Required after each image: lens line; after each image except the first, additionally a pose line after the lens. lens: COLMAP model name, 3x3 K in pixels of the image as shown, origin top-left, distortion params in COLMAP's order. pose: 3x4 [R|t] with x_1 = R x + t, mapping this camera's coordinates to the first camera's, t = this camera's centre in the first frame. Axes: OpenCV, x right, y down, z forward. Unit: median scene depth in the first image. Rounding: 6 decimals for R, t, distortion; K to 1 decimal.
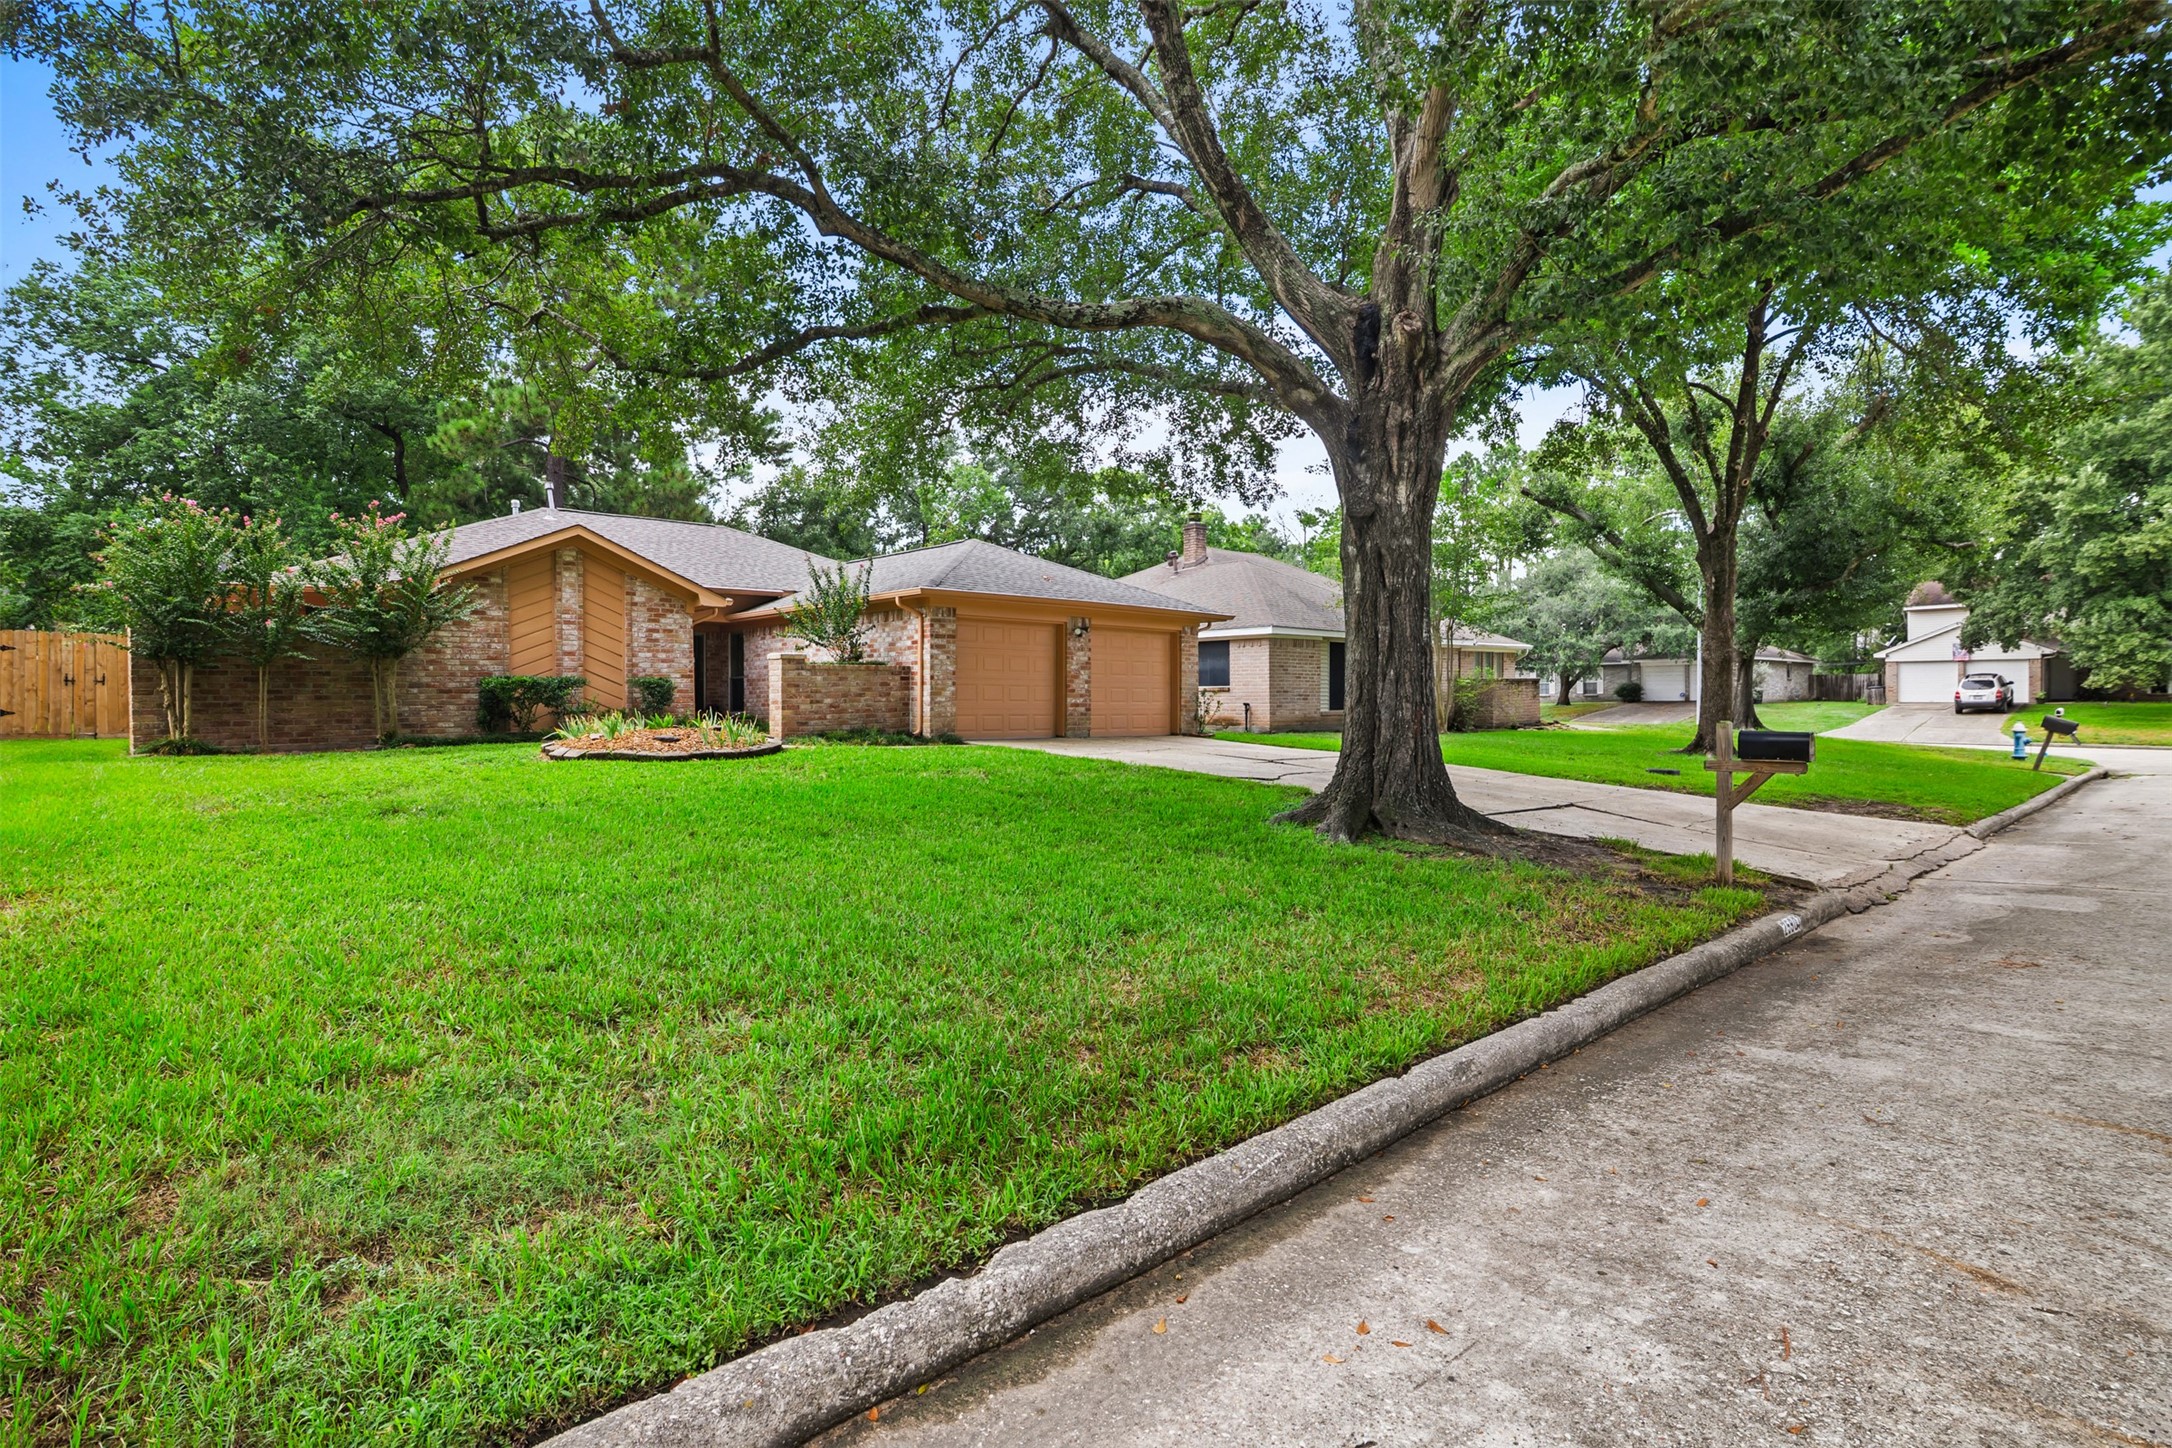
lens RADIAL K [[1016.0, 0, 1088.9], [0, 1016.0, 716.3], [0, 0, 1]] dist [-0.006942, -0.000383]
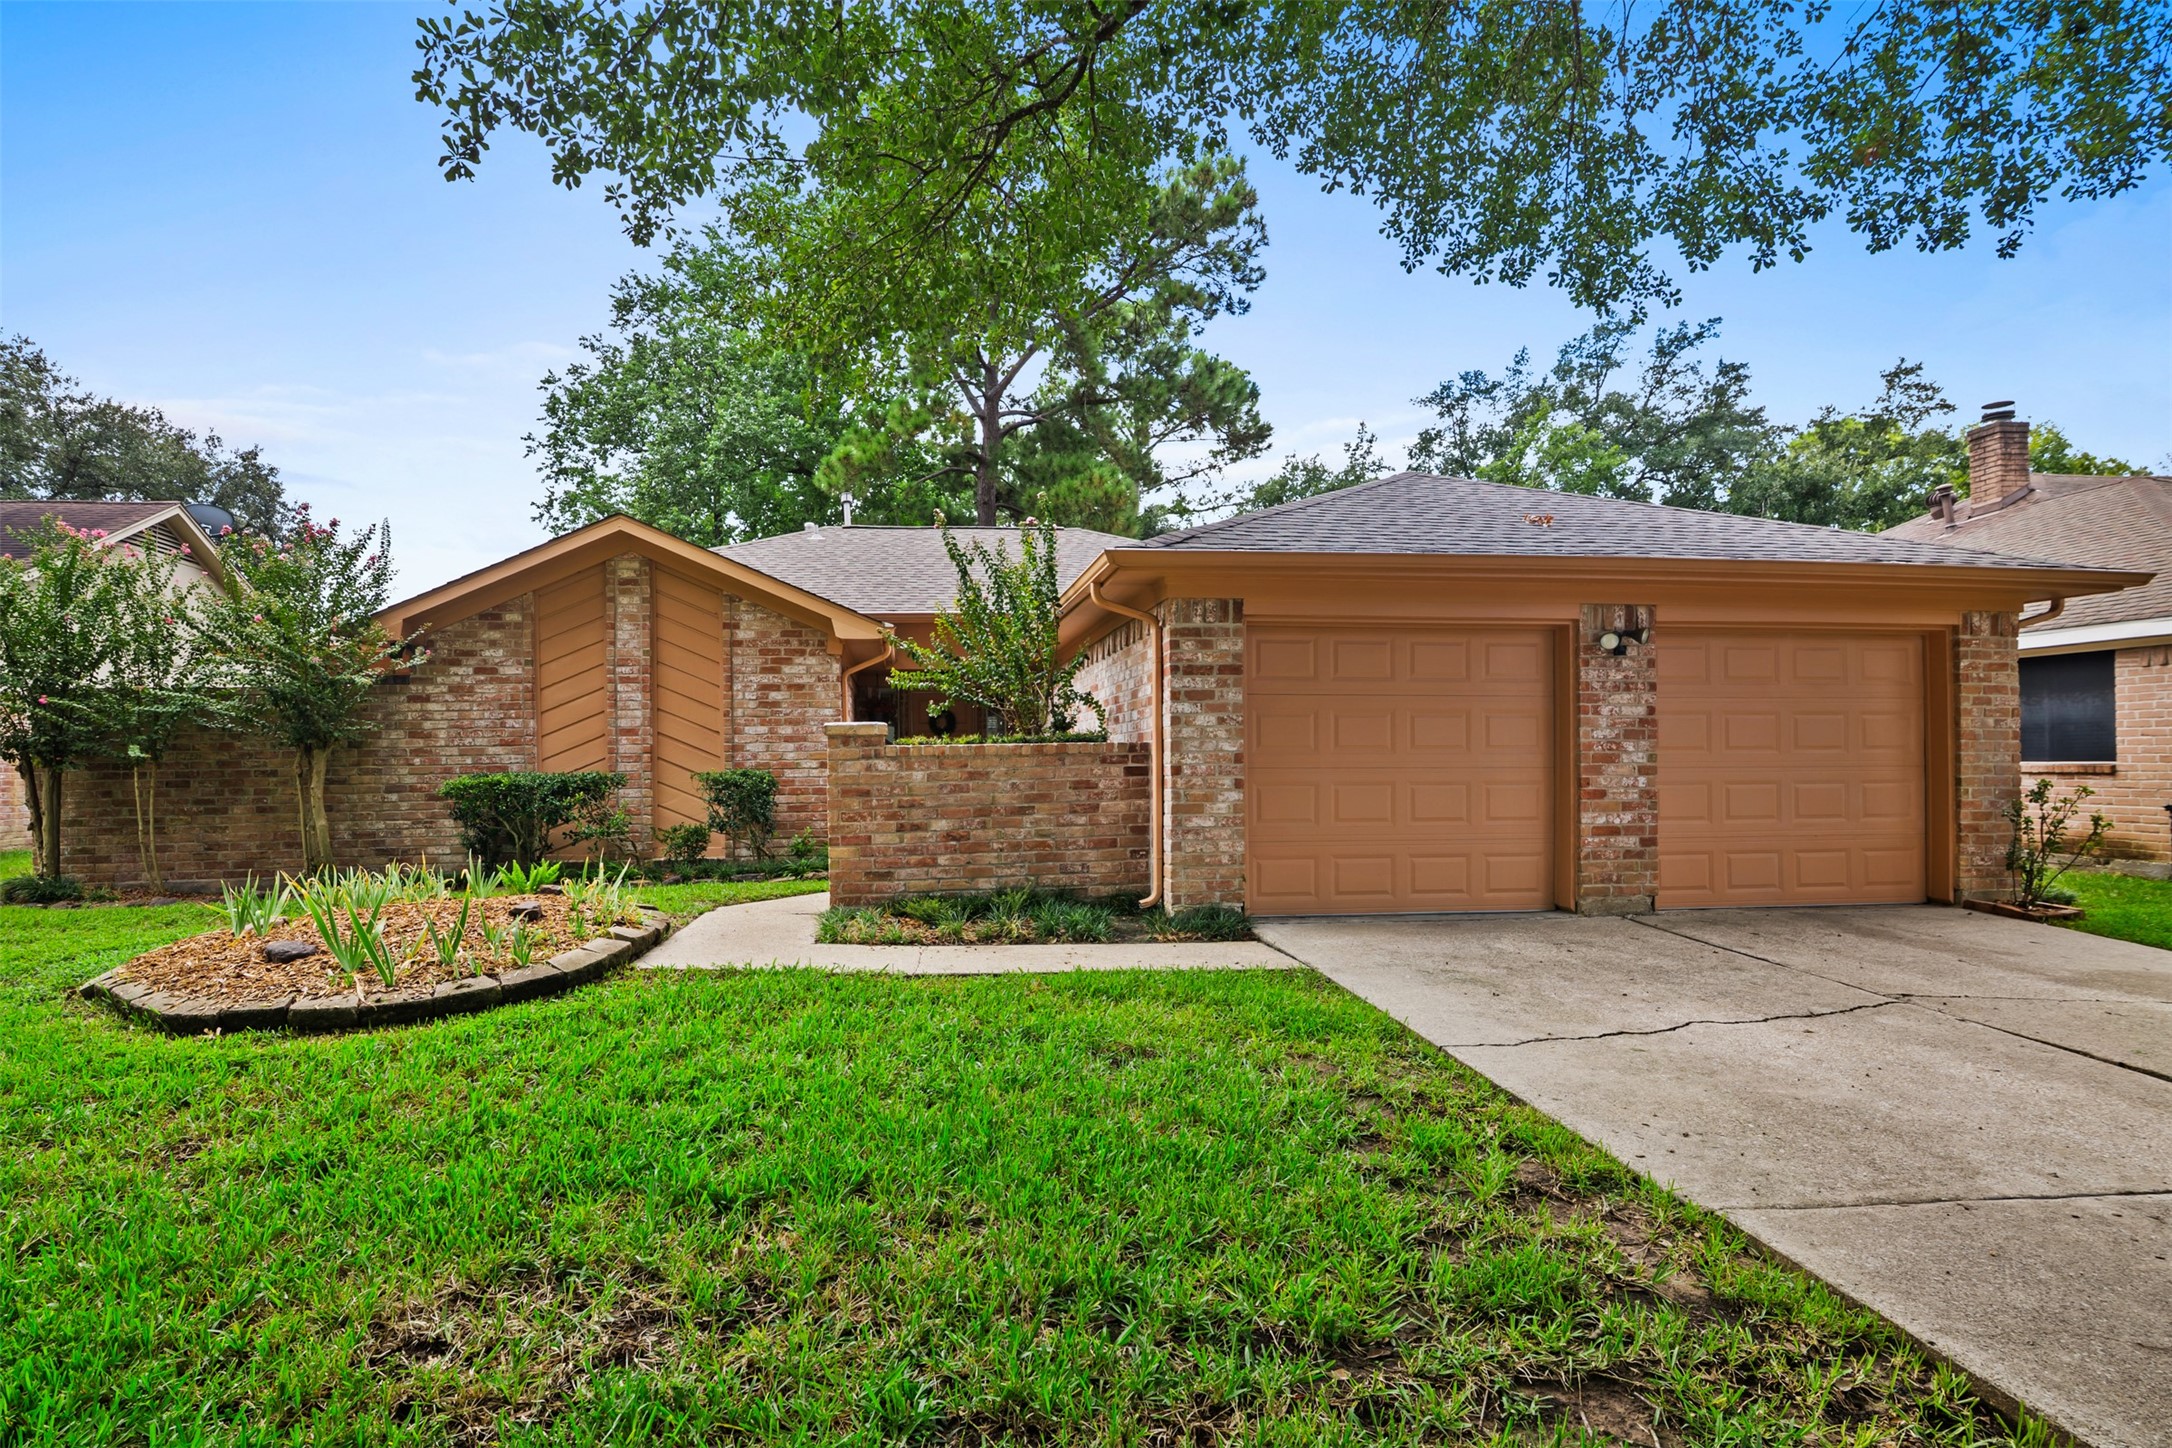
lens RADIAL K [[1052.8, 0, 1083.1], [0, 1052.8, 748.3], [0, 0, 1]] dist [-0.004132, -0.000349]
pose [[0.816868, -0.011115, -0.576717, 0.061143], [-0.002509, 0.999736, -0.022821, -0.036456], [0.576819, 0.020089, 0.816625, 0.611564]]
